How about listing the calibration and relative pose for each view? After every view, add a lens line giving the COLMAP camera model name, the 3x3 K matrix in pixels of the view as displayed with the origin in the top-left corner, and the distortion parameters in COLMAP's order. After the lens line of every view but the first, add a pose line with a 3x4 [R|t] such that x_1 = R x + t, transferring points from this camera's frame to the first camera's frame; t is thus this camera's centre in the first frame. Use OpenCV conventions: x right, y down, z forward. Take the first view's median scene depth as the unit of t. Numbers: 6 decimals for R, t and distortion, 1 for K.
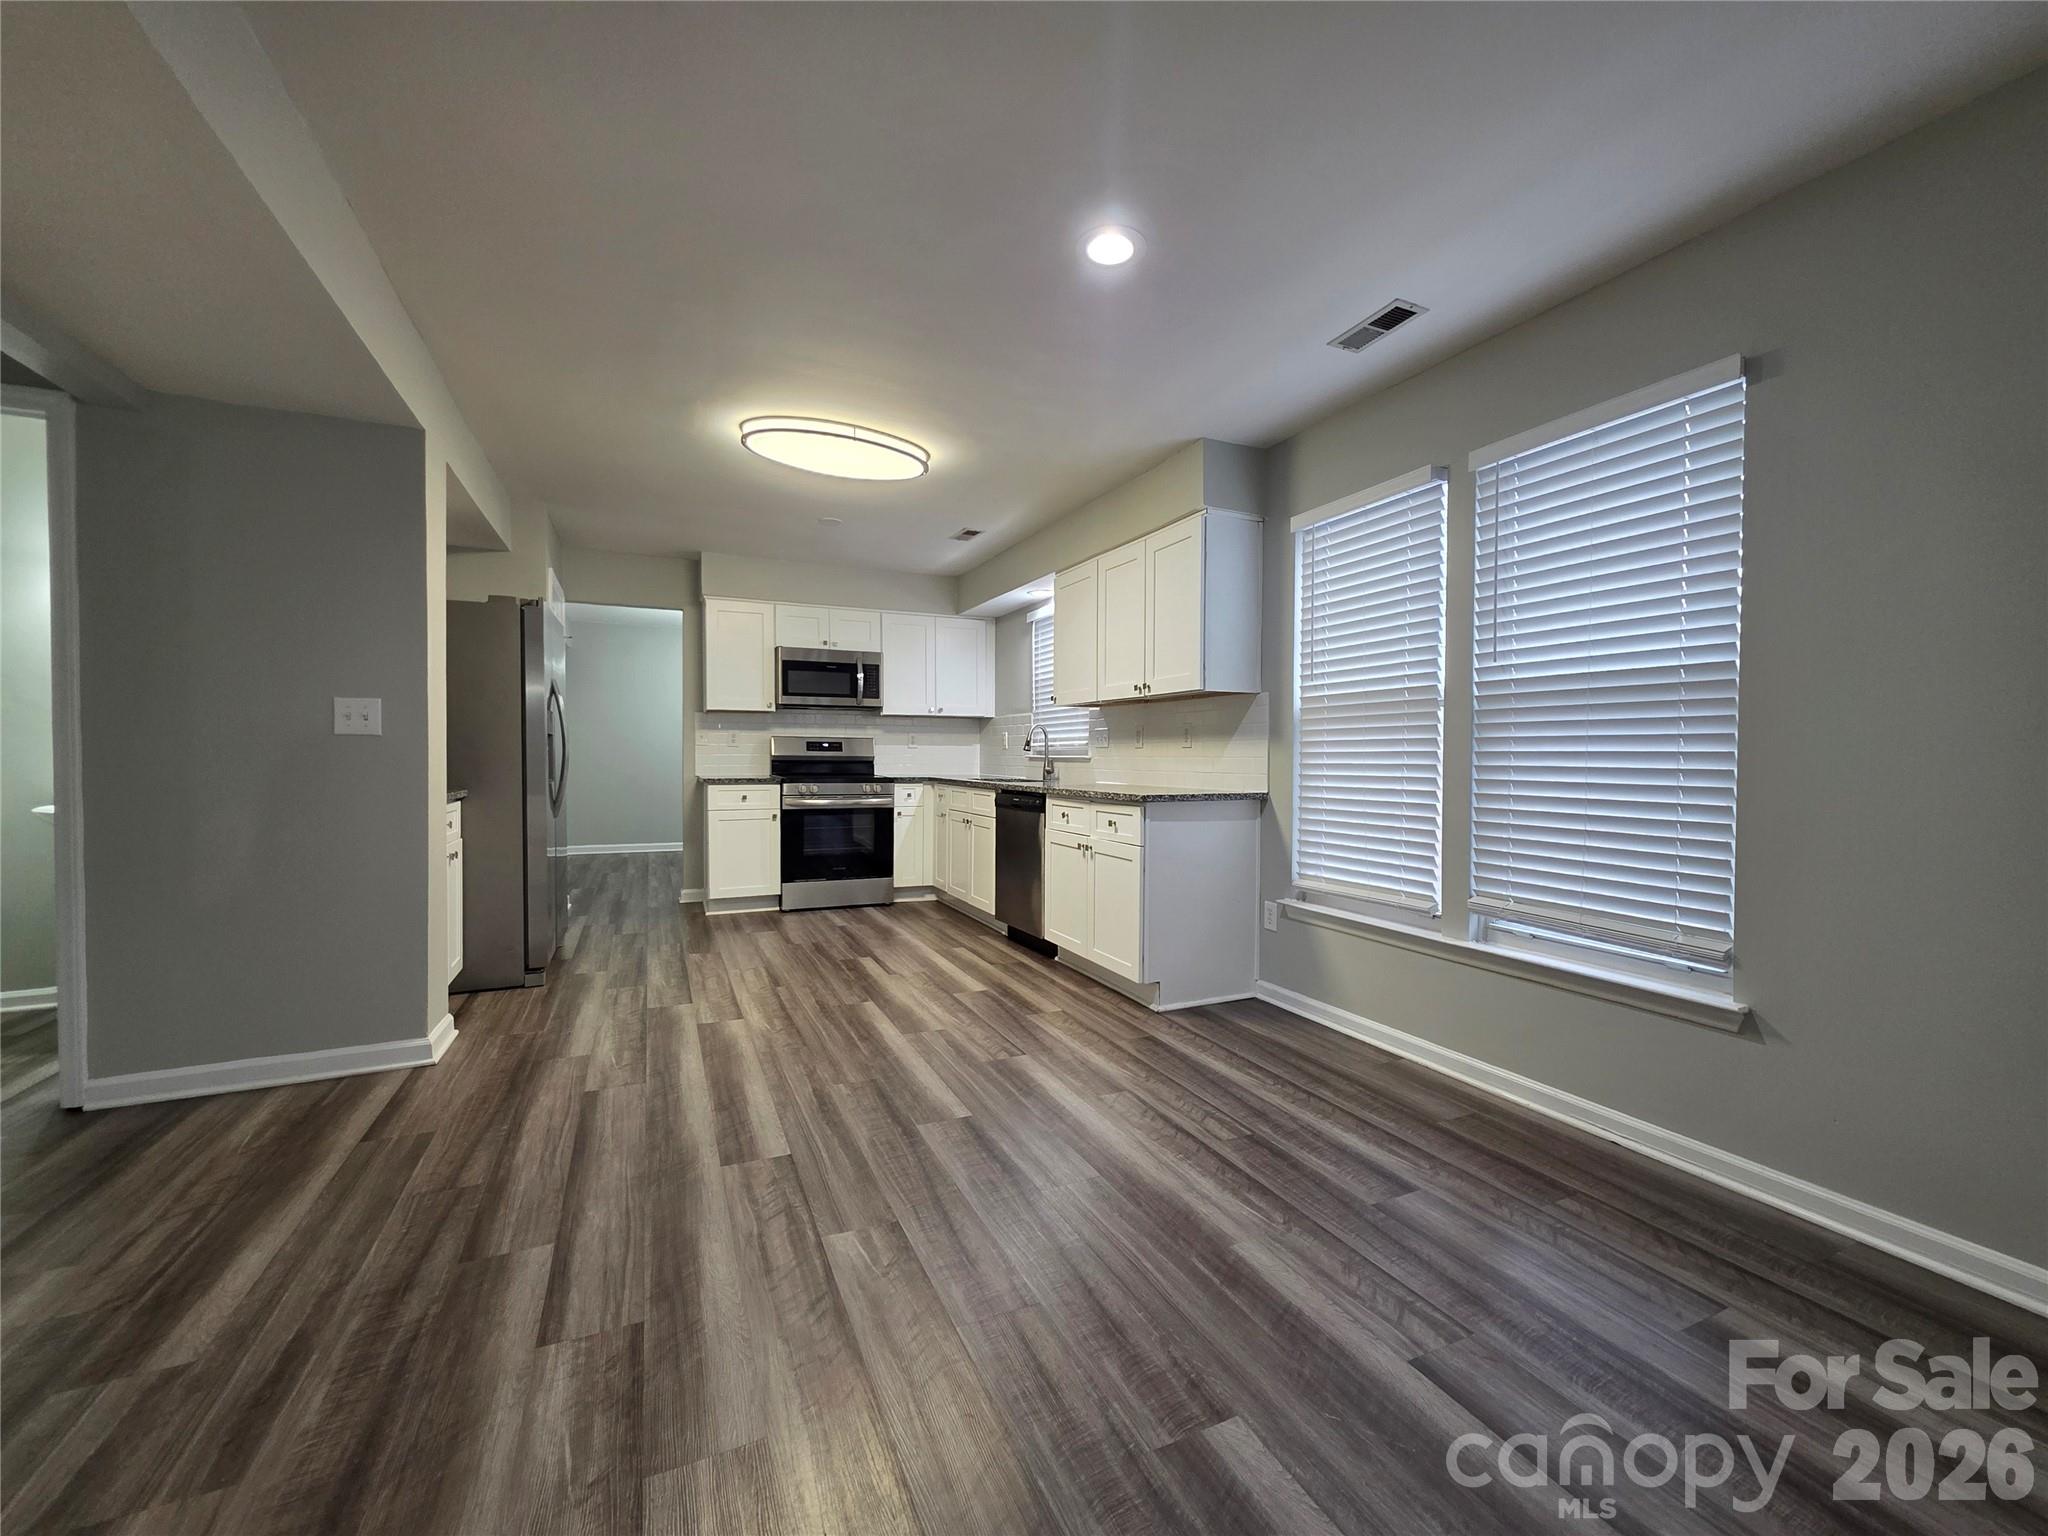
lens RADIAL K [[823.6, 0, 1026.1], [0, 823.6, 770.6], [0, 0, 1]] dist [0.000856, 0.000310]
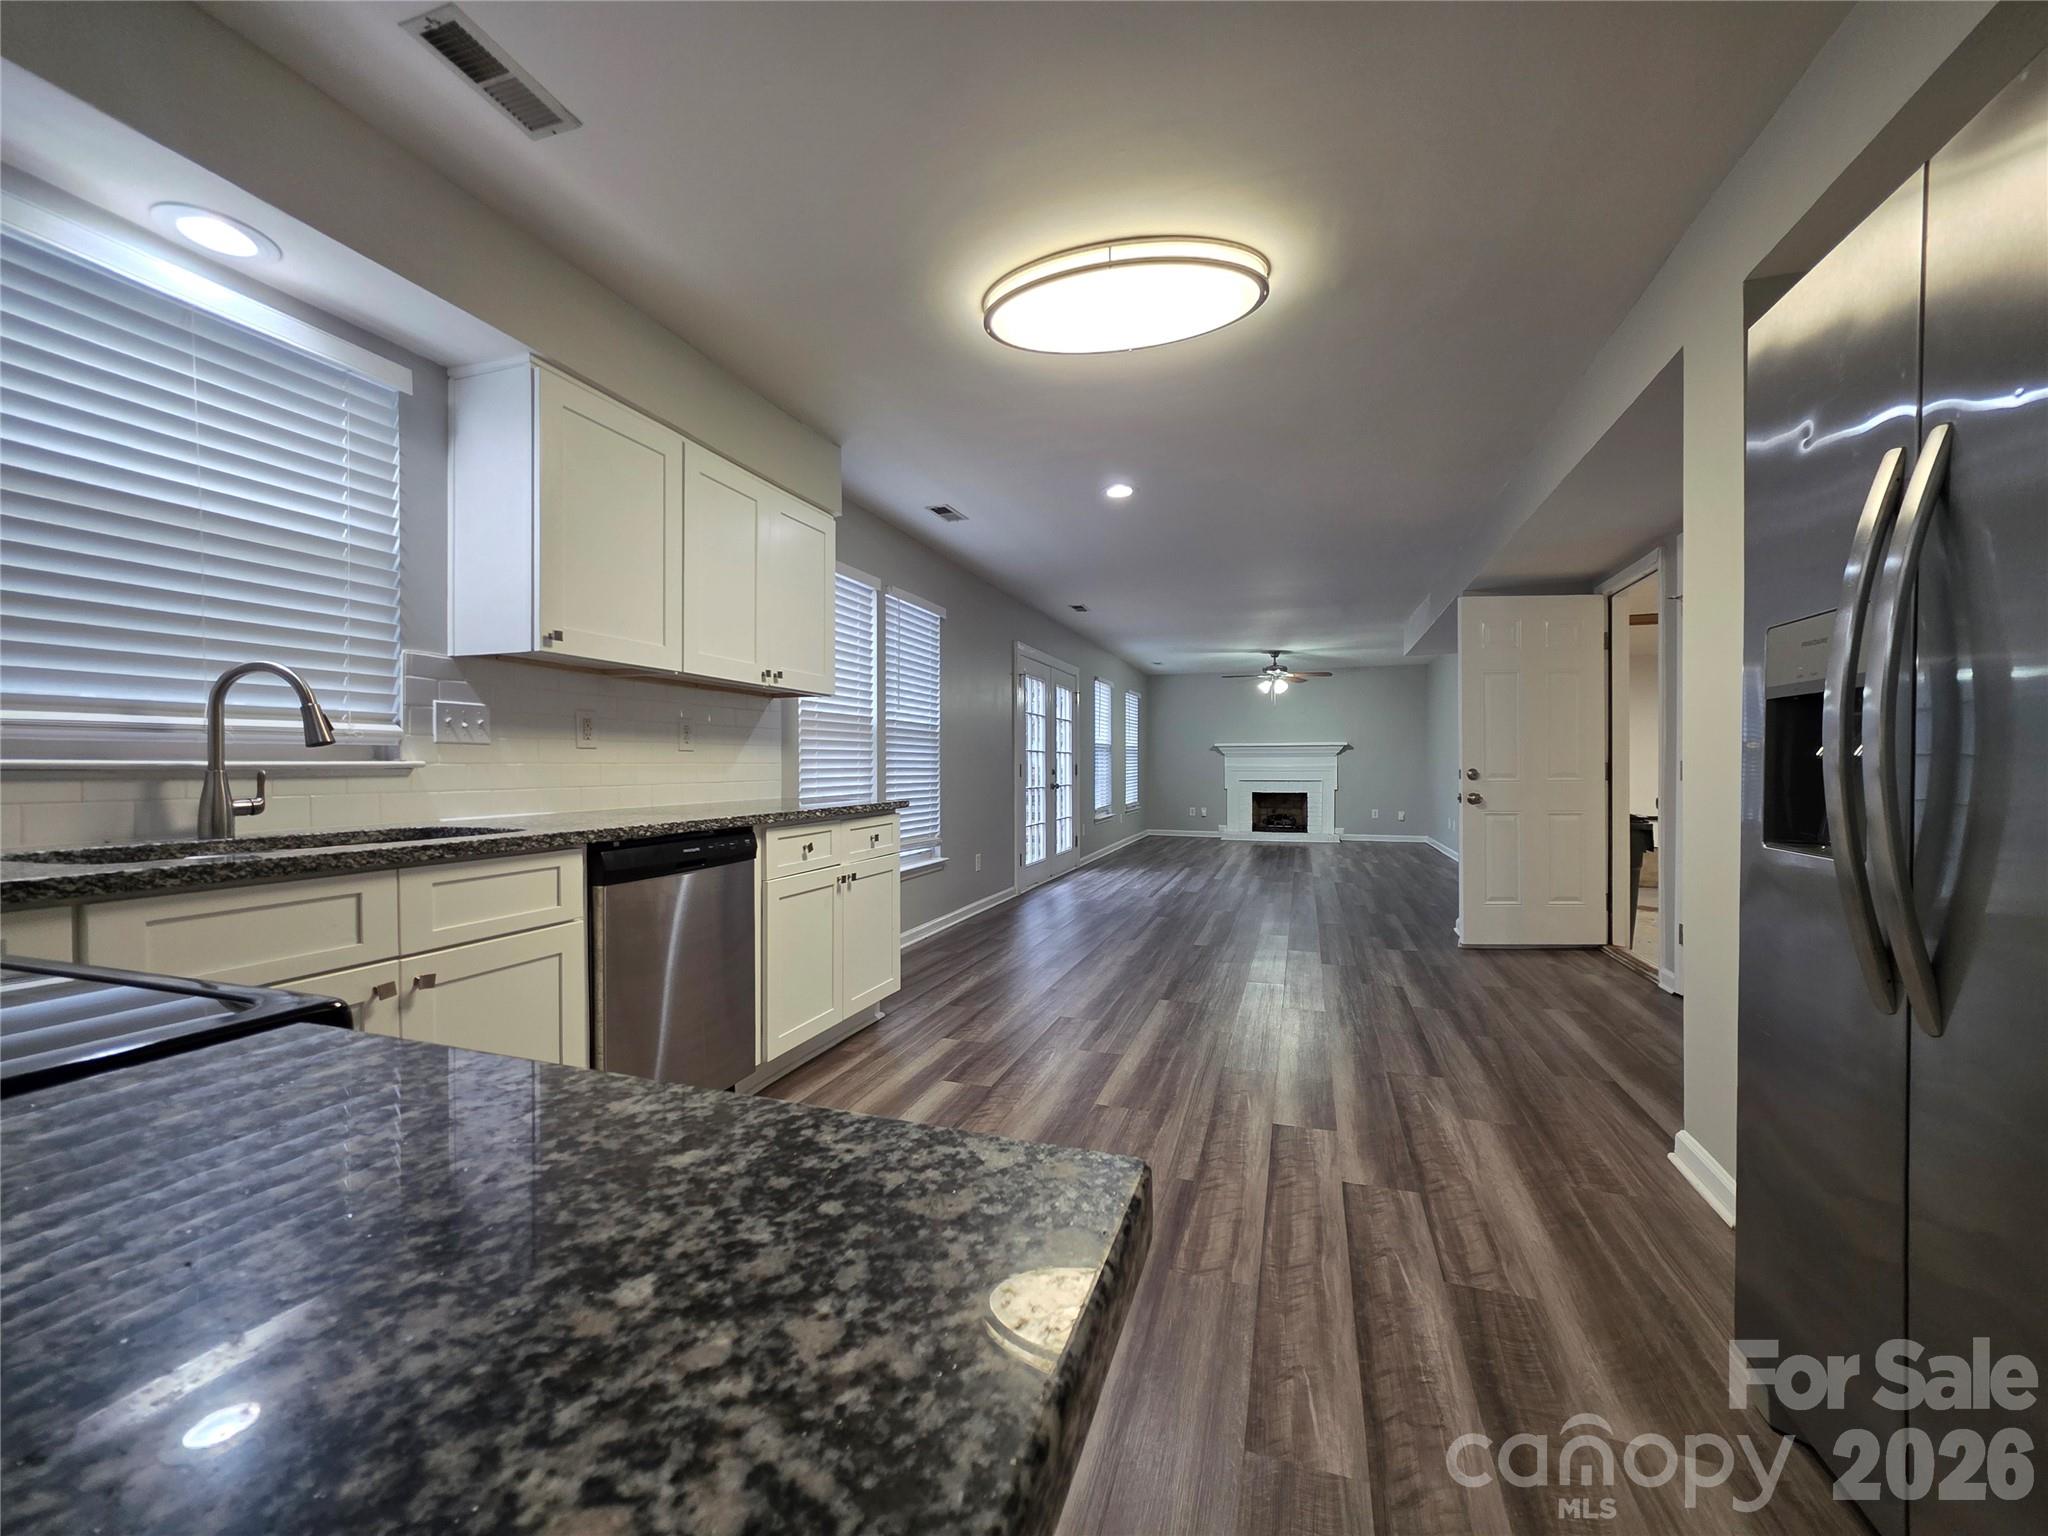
lens RADIAL K [[823.6, 0, 1024.2], [0, 823.6, 764.3], [0, 0, 1]] dist [0.000856, 0.000310]
pose [[-0.728775, -0.002740, 0.684748, -0.443888], [0.009857, 0.999846, 0.014492, -0.019207], [-0.684683, 0.017311, -0.728636, 1.092350]]
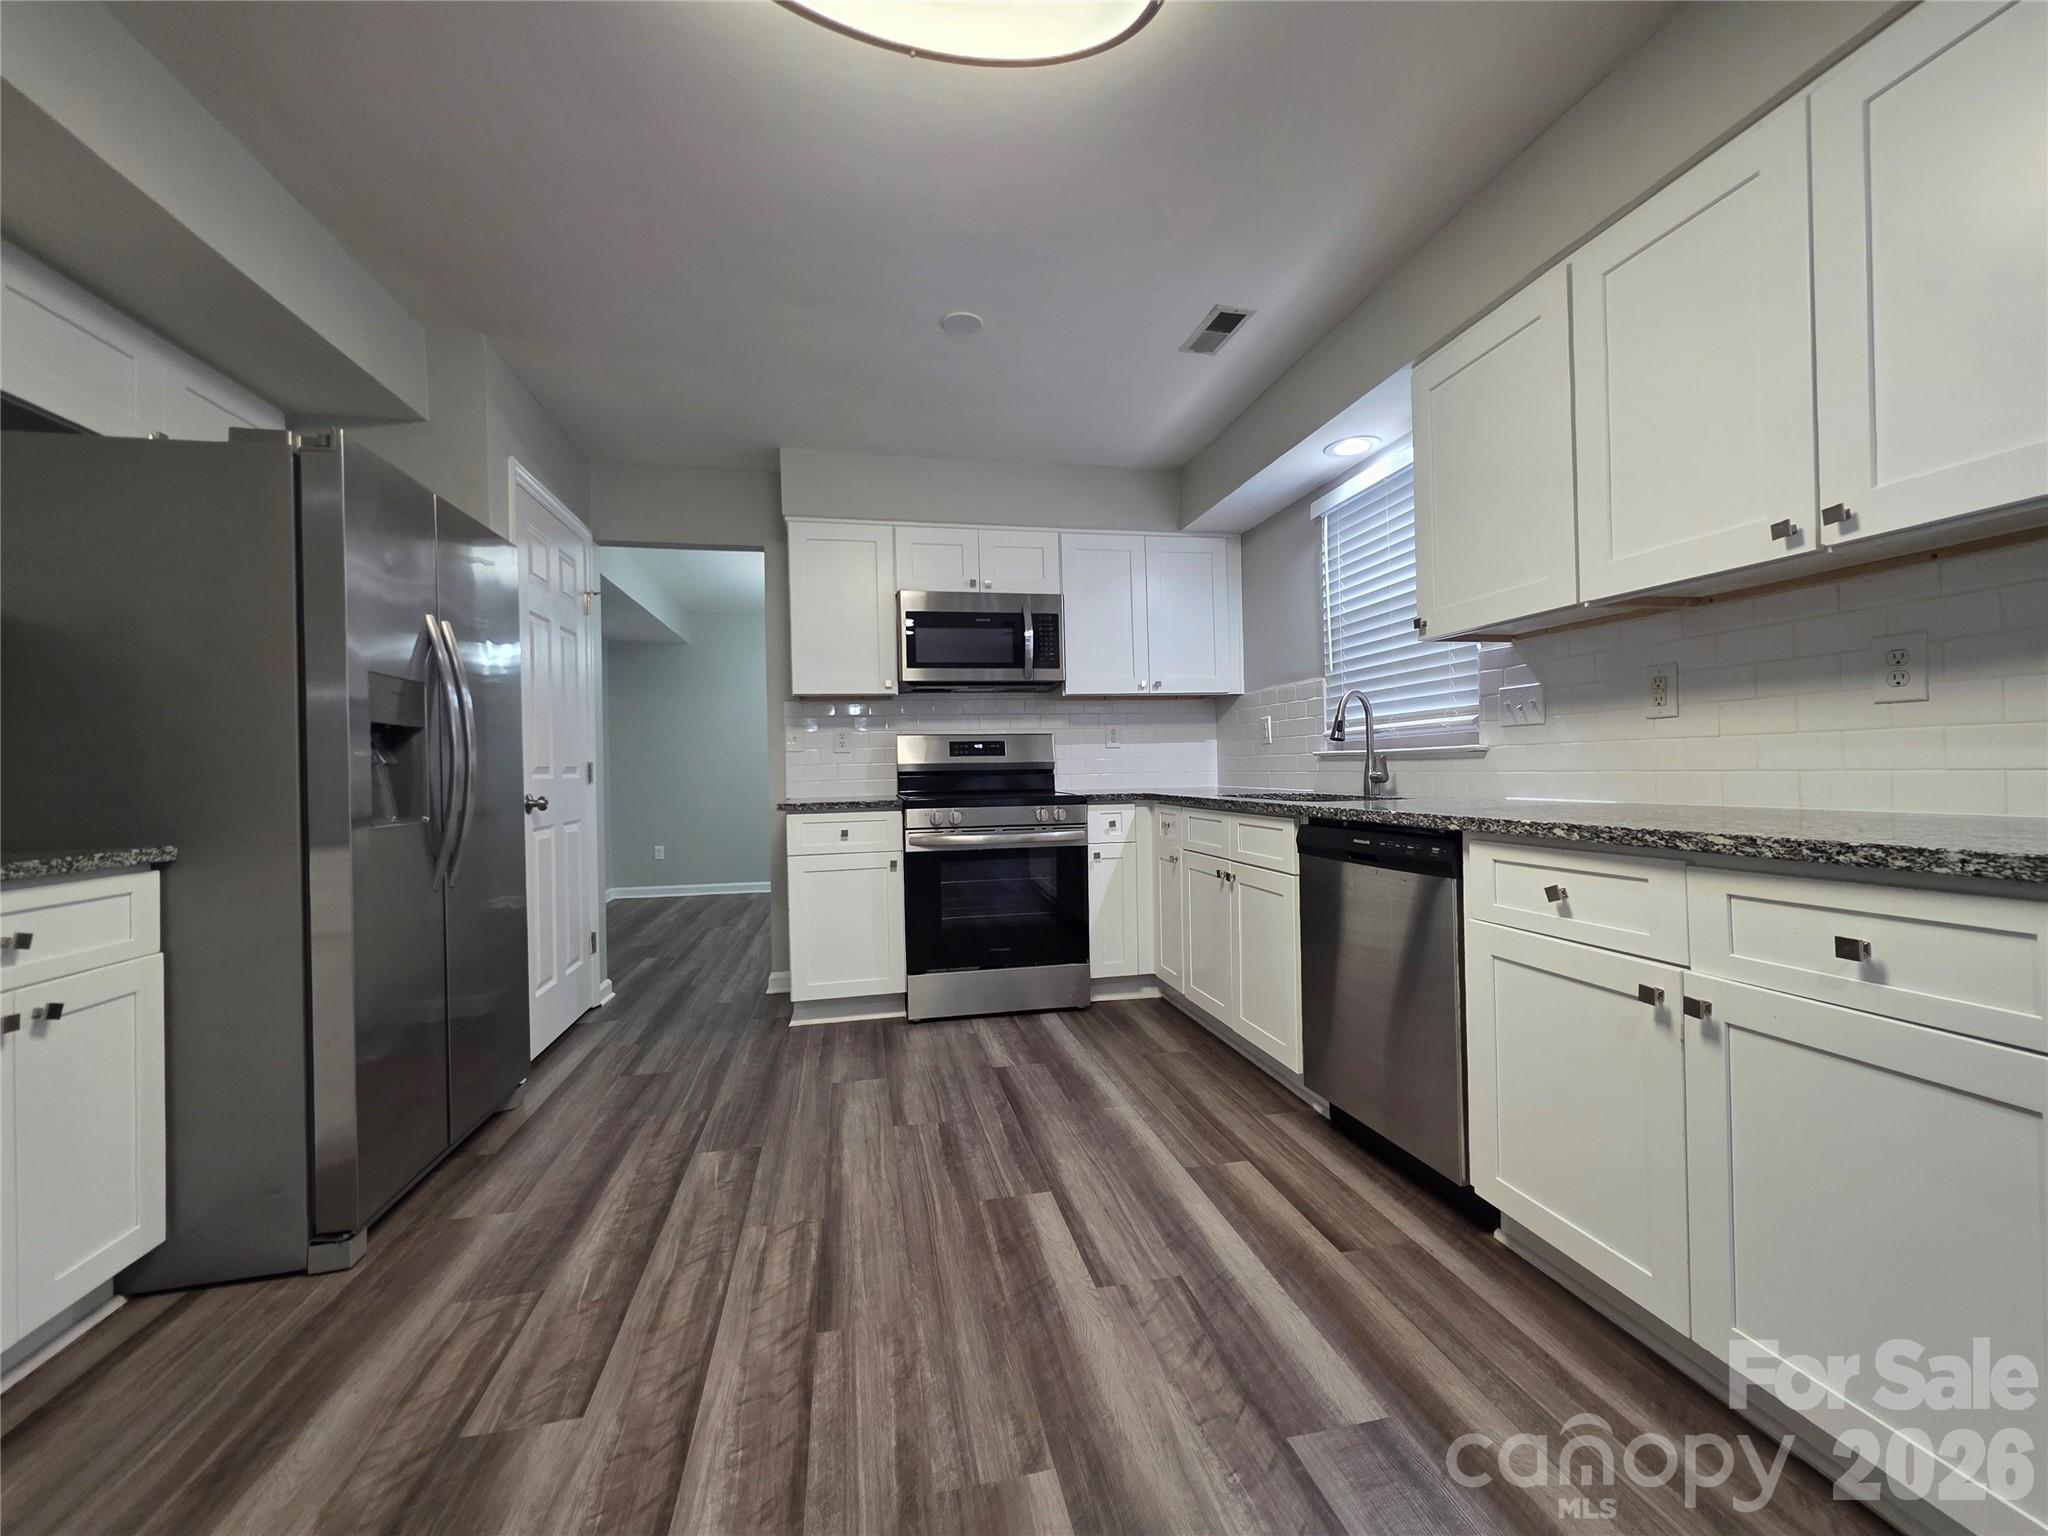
lens RADIAL K [[823.6, 0, 1035.3], [0, 823.6, 765.5], [0, 0, 1]] dist [0.000856, 0.000310]
pose [[0.977667, -0.026513, -0.208483, -0.081632], [0.021994, 0.999471, -0.023964, 0.000194], [0.209008, 0.018844, 0.977732, 0.463776]]
